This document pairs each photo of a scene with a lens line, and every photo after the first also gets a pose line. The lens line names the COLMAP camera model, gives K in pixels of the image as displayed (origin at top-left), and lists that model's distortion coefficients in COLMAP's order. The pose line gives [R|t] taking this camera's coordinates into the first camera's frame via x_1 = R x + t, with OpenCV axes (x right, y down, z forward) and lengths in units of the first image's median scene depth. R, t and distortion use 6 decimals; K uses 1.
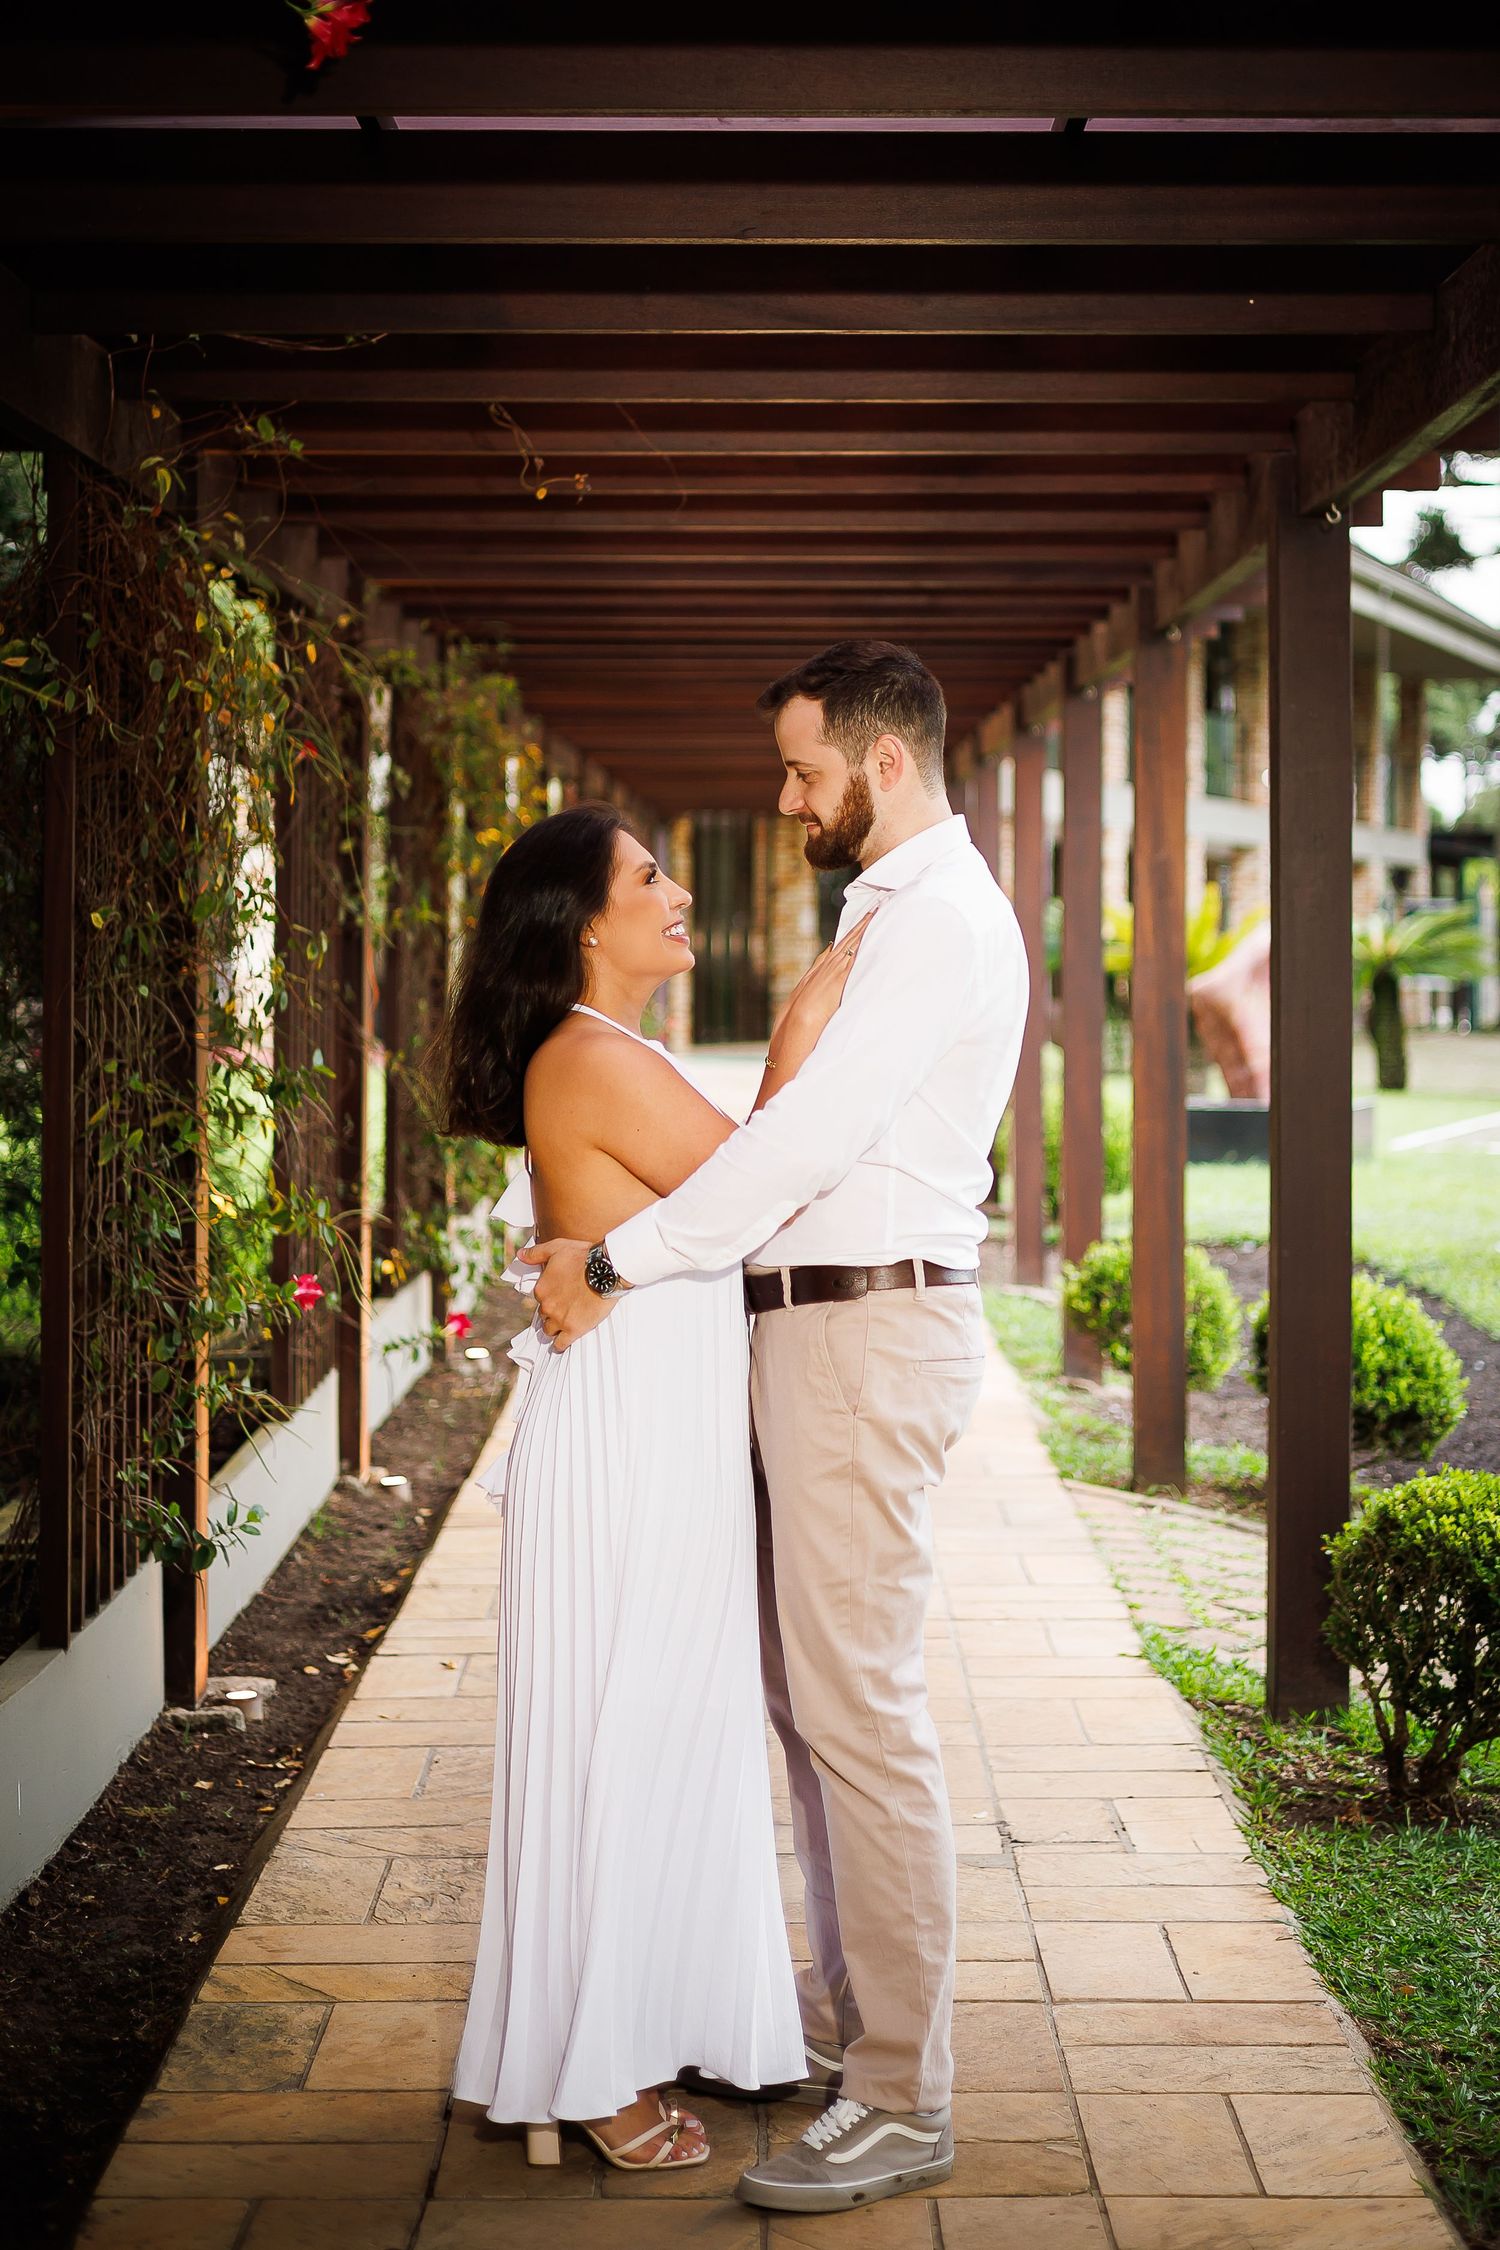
lens RADIAL K [[3684.1, 0, 880.1], [0, 3684.1, 920.7], [0, 0, 1]] dist [0.019165, -0.167627]
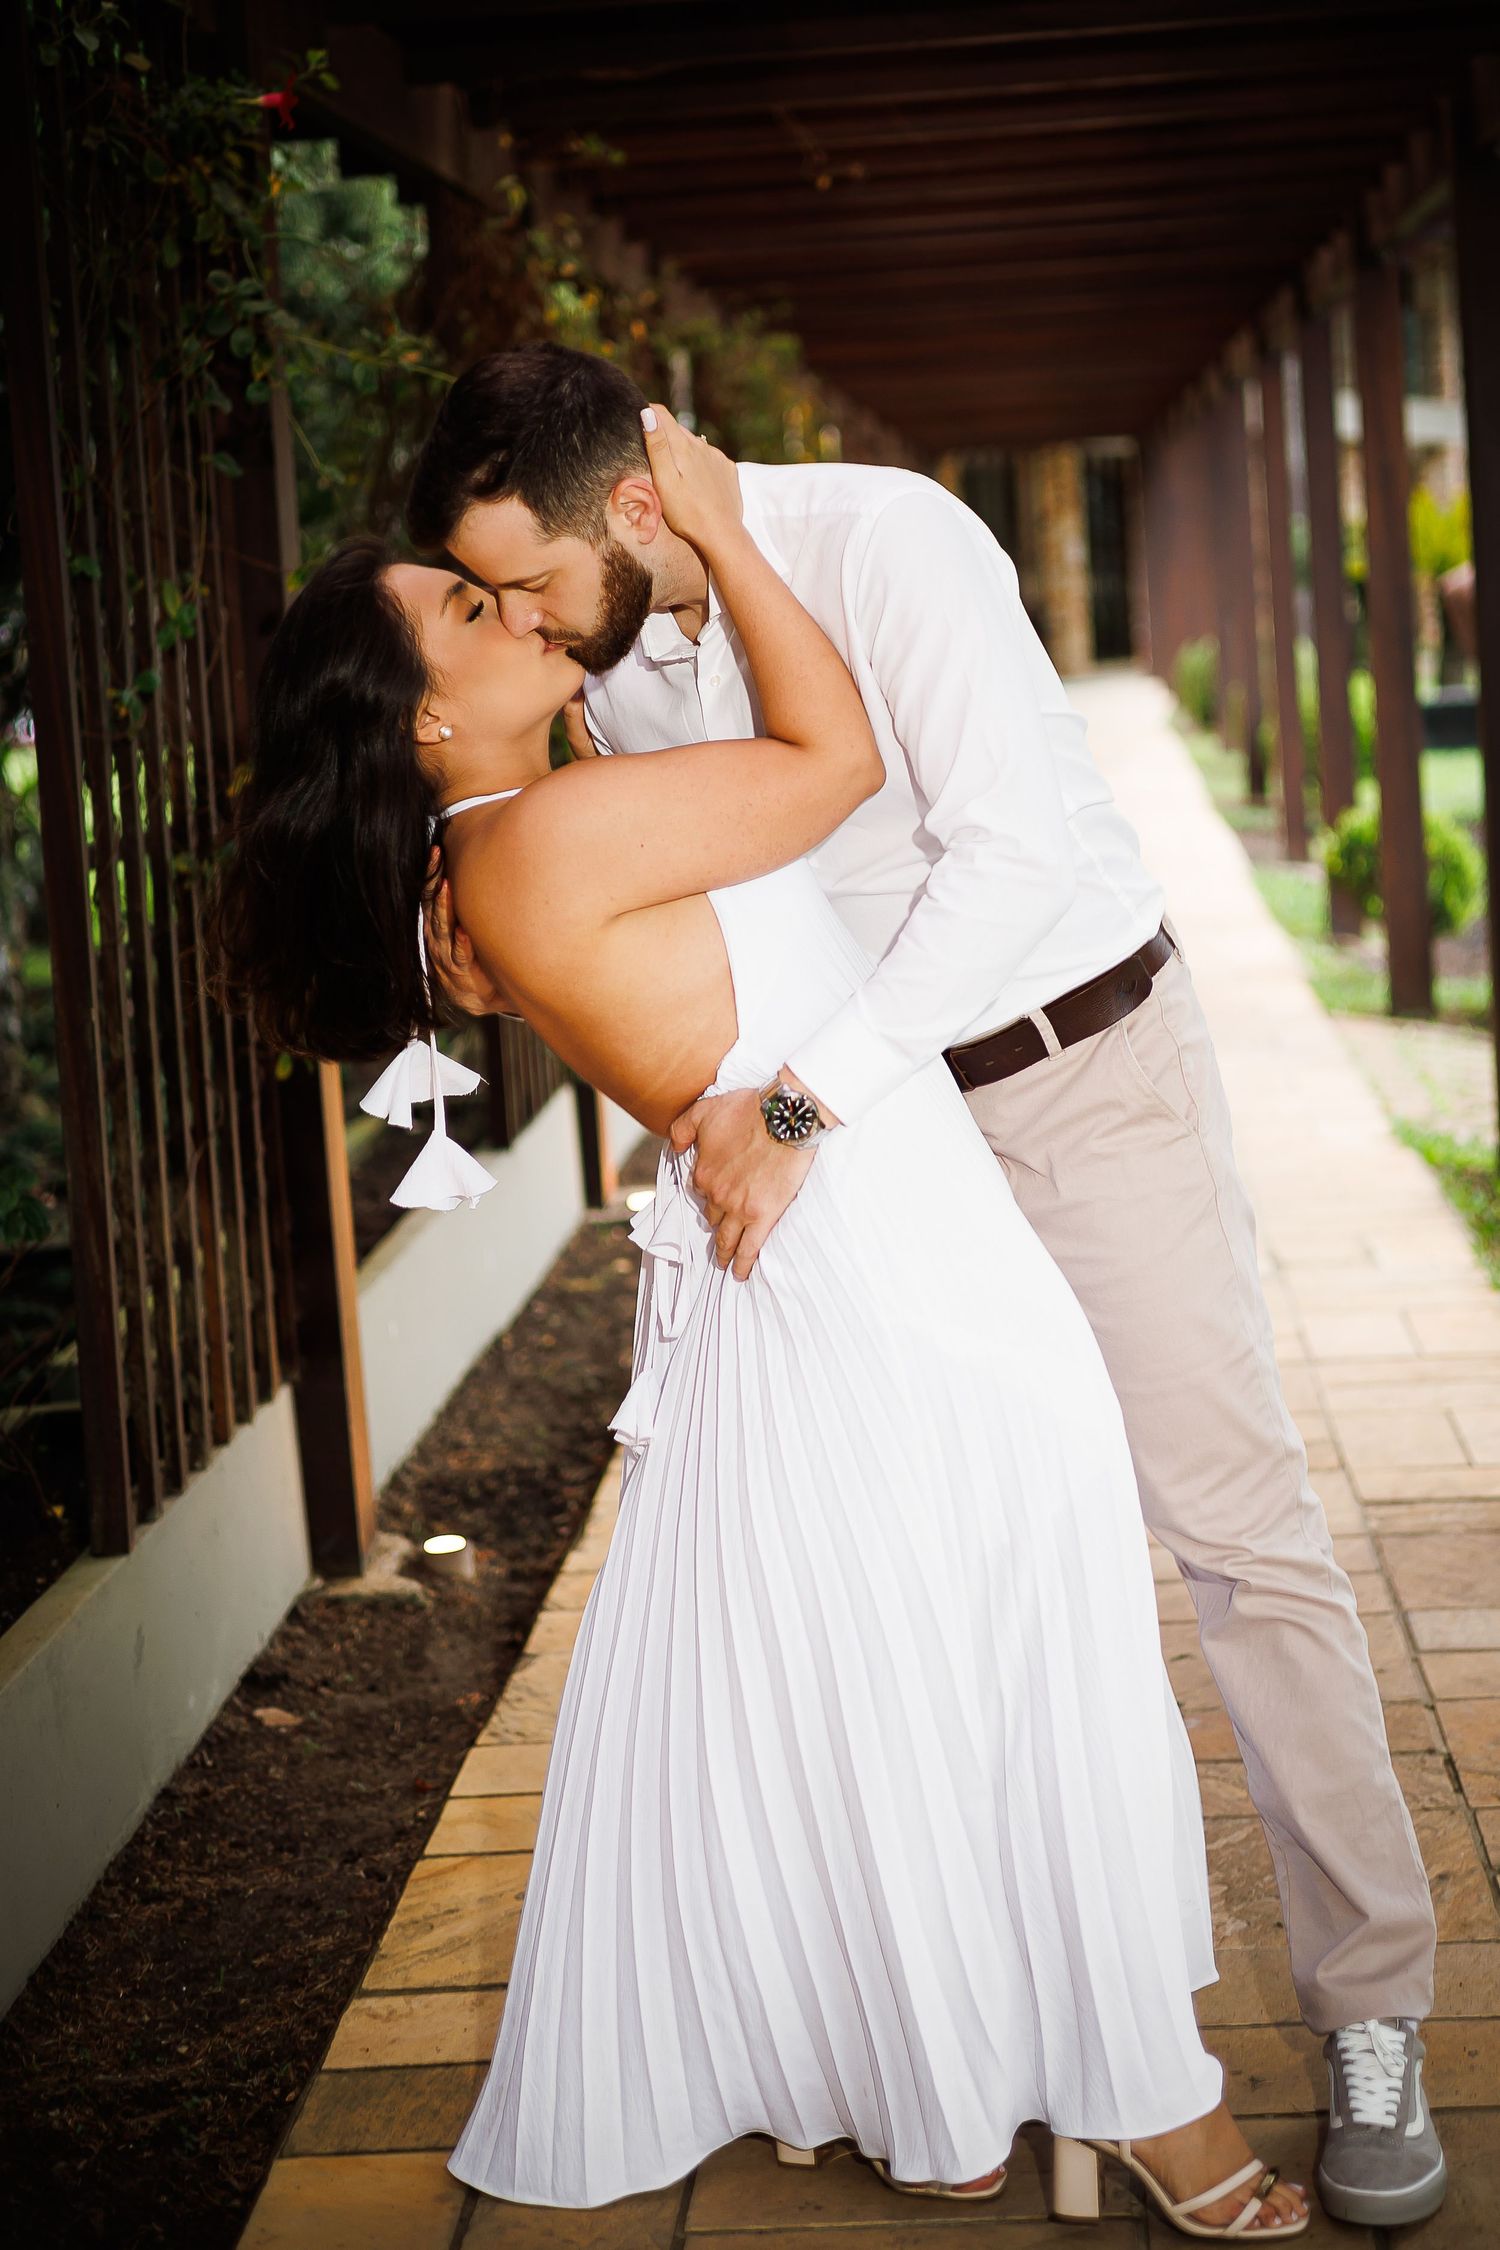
lens RADIAL K [[3628.3, 0, 850.3], [0, 3628.3, 965.0], [0, 0, 1]] dist [0.029839, -0.167355]
pose [[0.994478, -0.057449, -0.087830, 0.004411], [0.066846, 0.991891, 0.108096, 0.008553], [0.080908, -0.113370, 0.990253, -0.189215]]
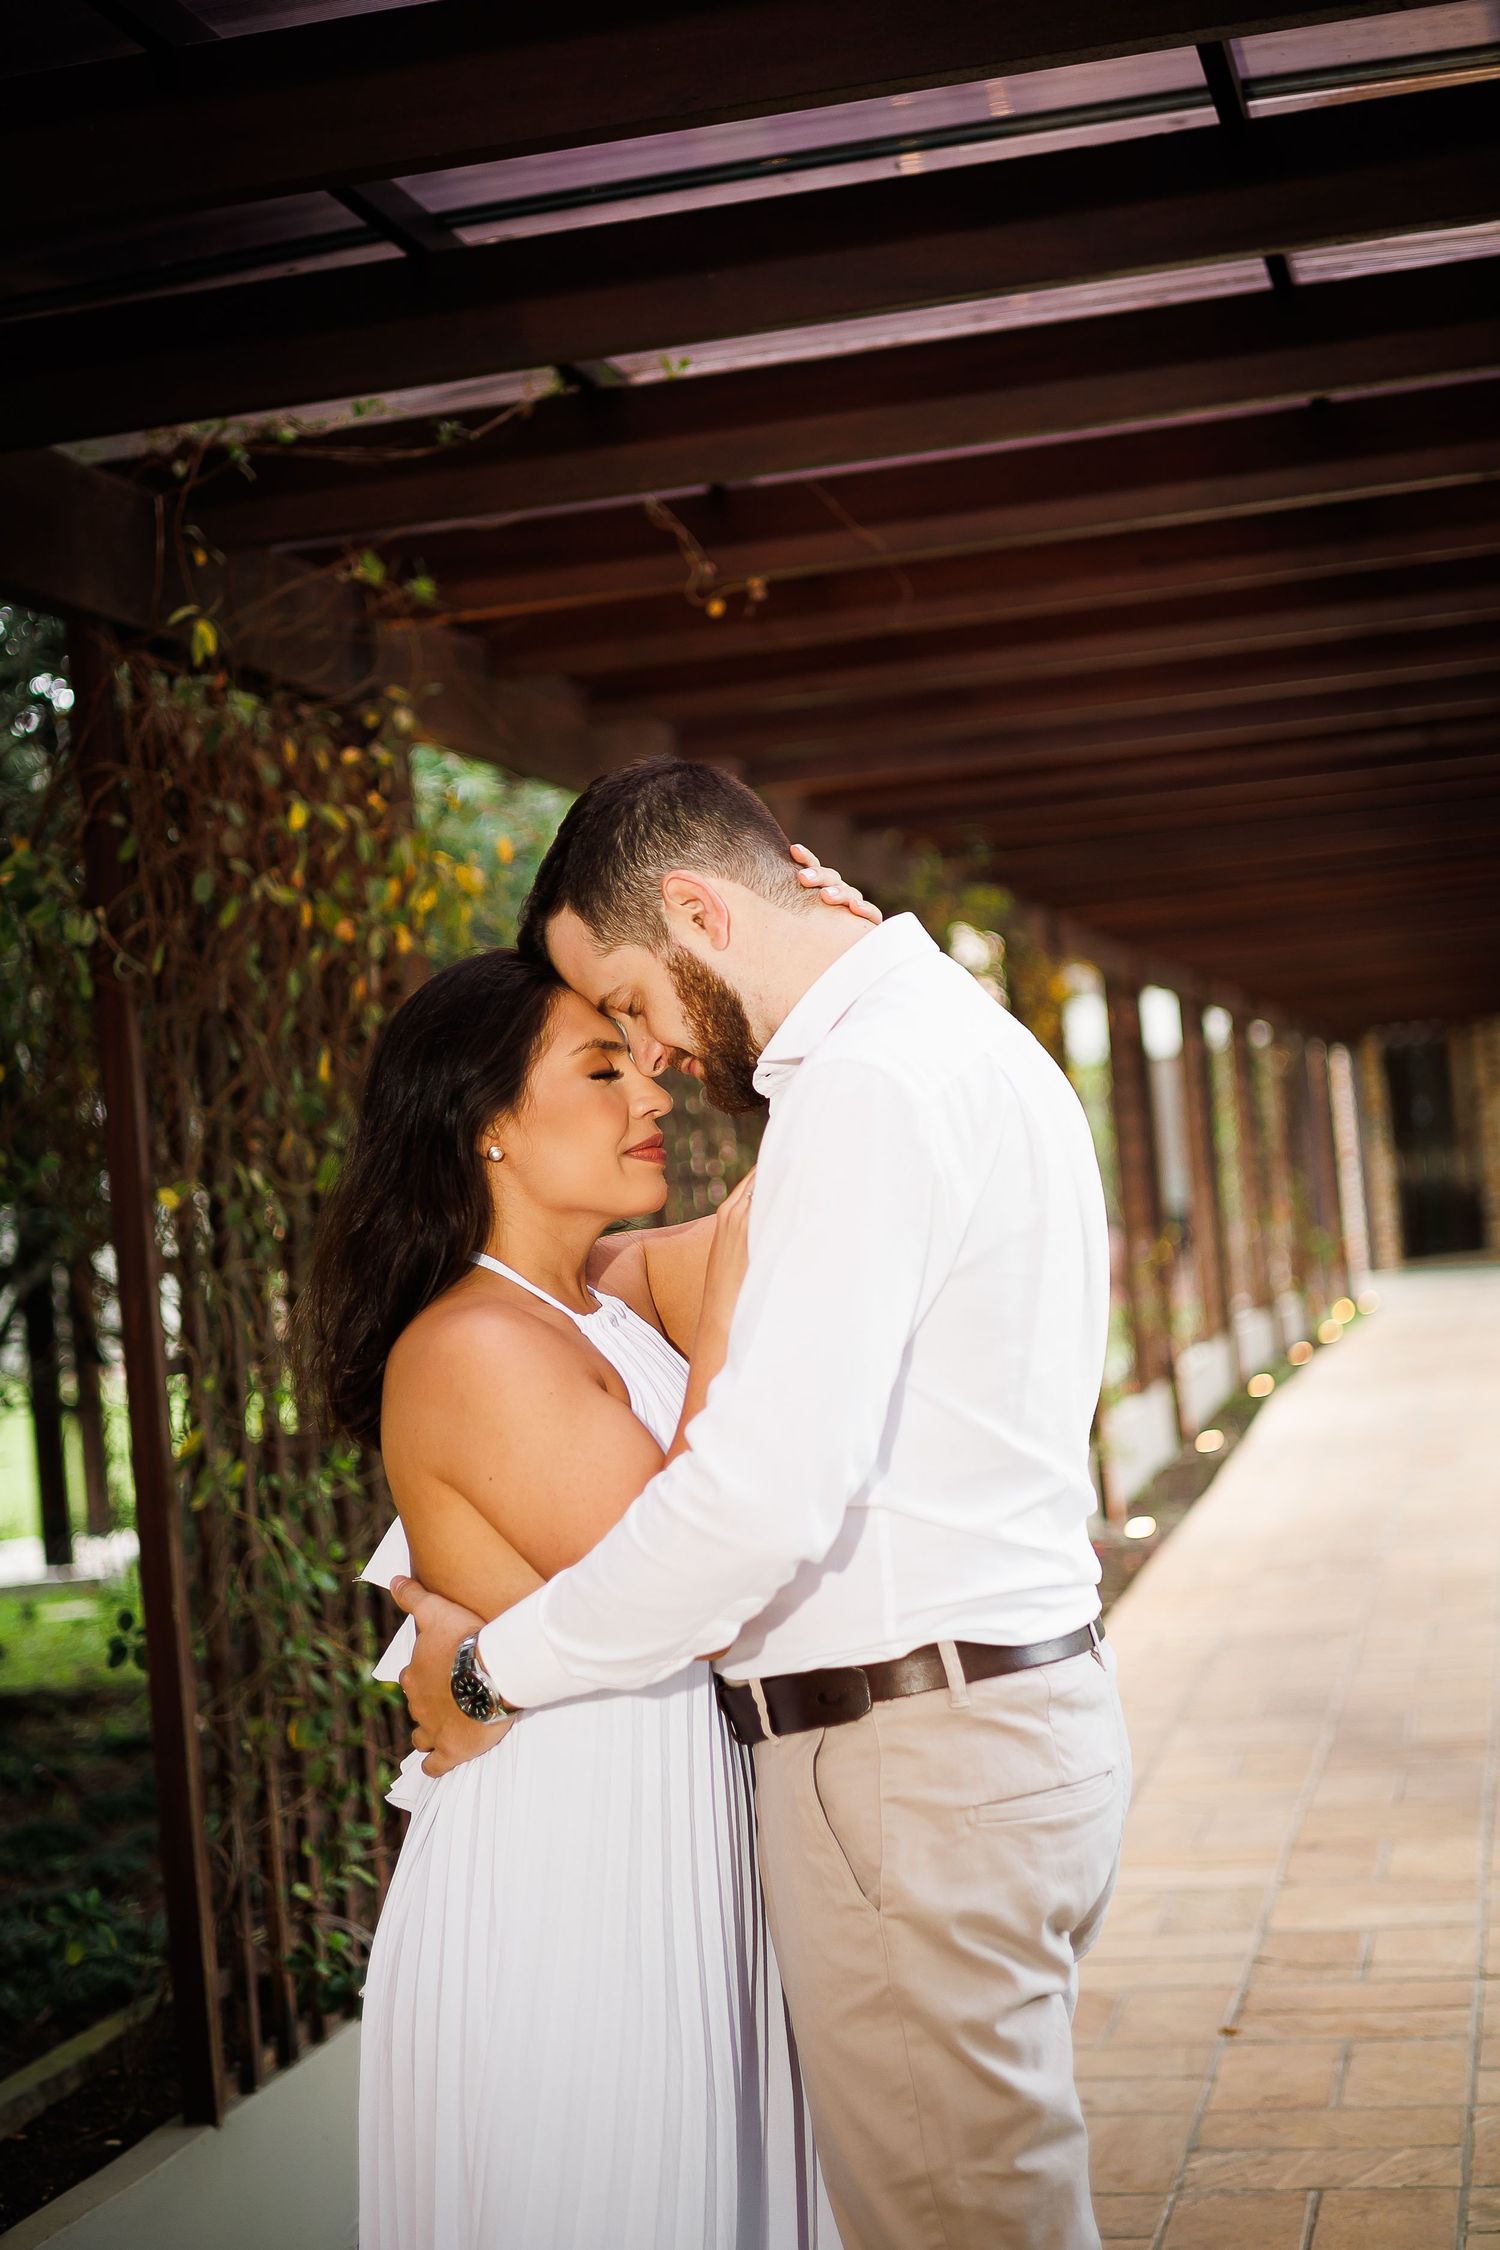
lens RADIAL K [[3436.3, 0, 750.0], [0, 3436.3, 1125.0], [0, 0, 1]] dist [-0.027655, -0.060359]
pose [[0.964457, -0.093210, -0.247254, 0.075247], [0.089716, 0.995644, -0.025387, 0.011142], [0.248543, 0.002303, 0.968618, 0.268085]]
